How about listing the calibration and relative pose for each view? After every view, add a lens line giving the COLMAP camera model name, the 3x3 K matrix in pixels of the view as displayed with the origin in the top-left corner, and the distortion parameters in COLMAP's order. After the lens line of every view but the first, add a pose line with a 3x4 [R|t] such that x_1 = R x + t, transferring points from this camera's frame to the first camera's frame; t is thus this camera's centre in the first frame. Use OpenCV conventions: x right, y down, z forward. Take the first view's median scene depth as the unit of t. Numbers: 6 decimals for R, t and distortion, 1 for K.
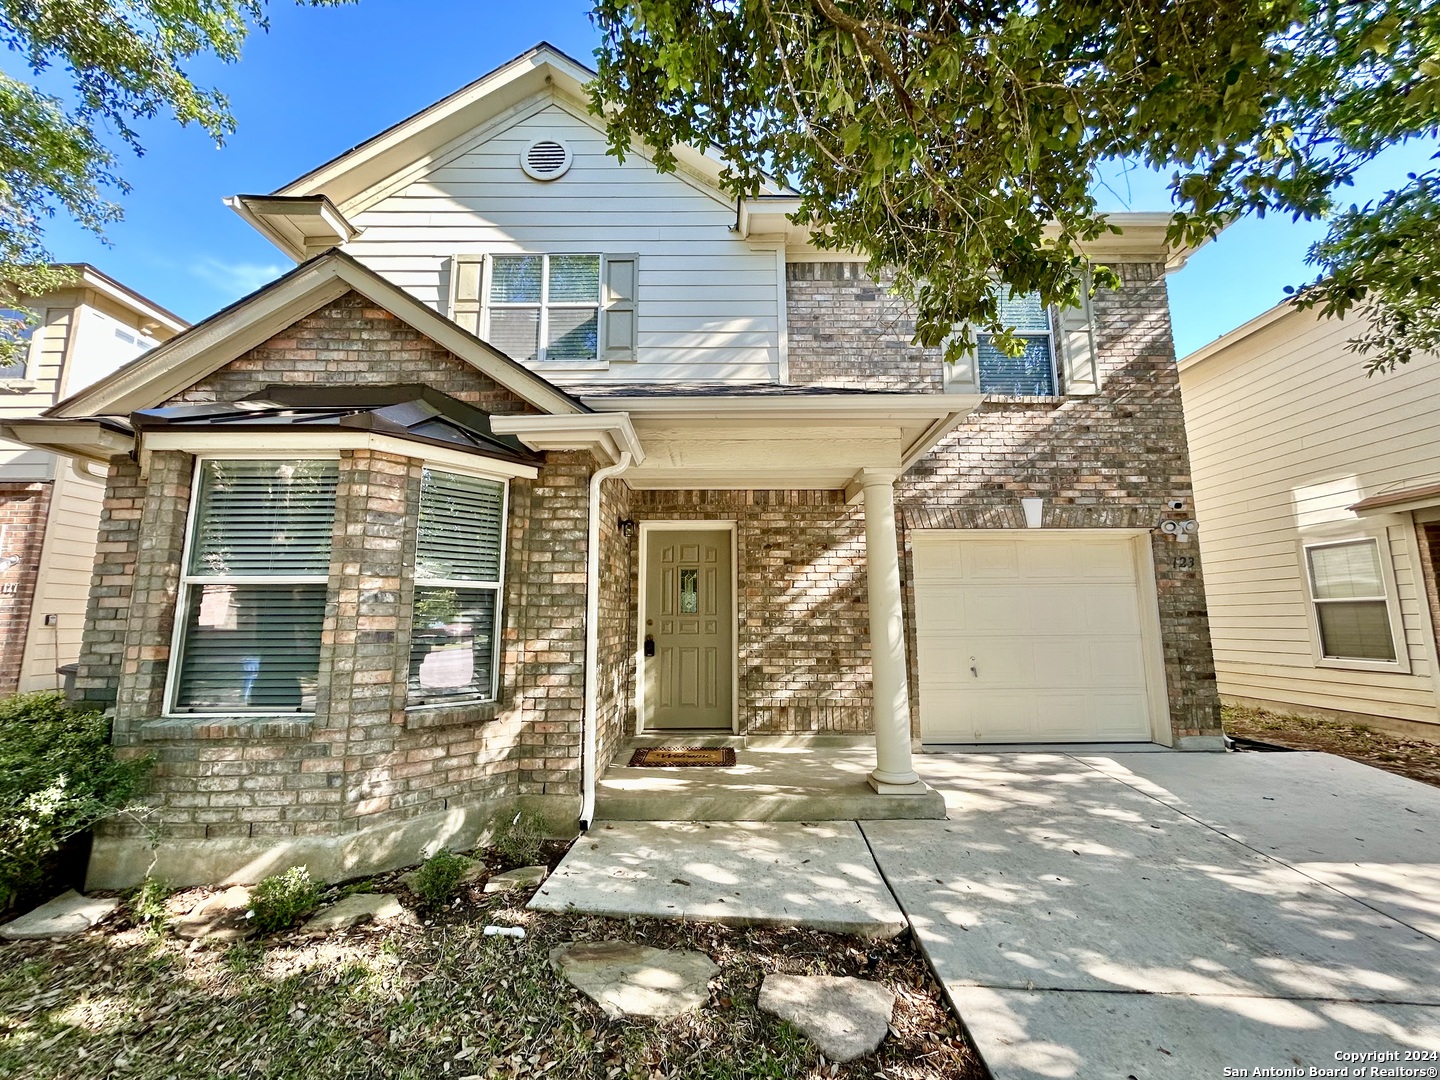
lens RADIAL K [[577.8, 0, 717.6], [0, 577.8, 537.6], [0, 0, 1]] dist [0.000444, 0.001400]
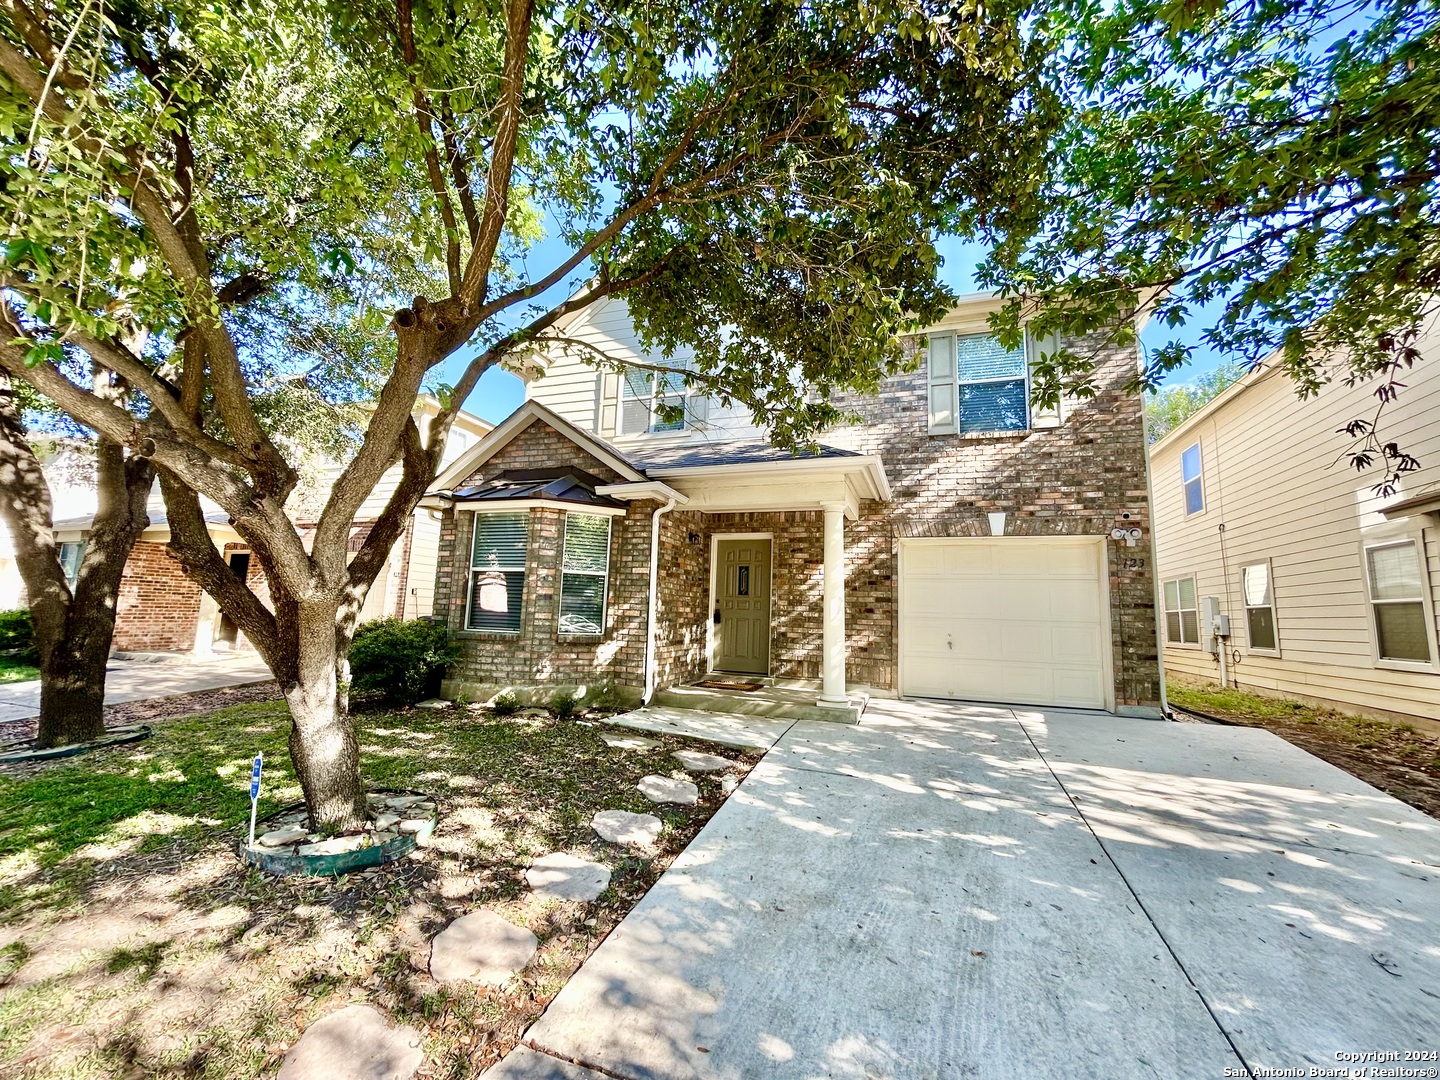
lens RADIAL K [[577.8, 0, 718.5], [0, 577.8, 537.7], [0, 0, 1]] dist [0.000444, 0.001400]
pose [[0.941039, -0.010010, -0.338149, 0.411086], [0.011661, 0.999928, 0.002850, -0.024057], [0.338096, -0.006625, 0.941088, -0.435480]]
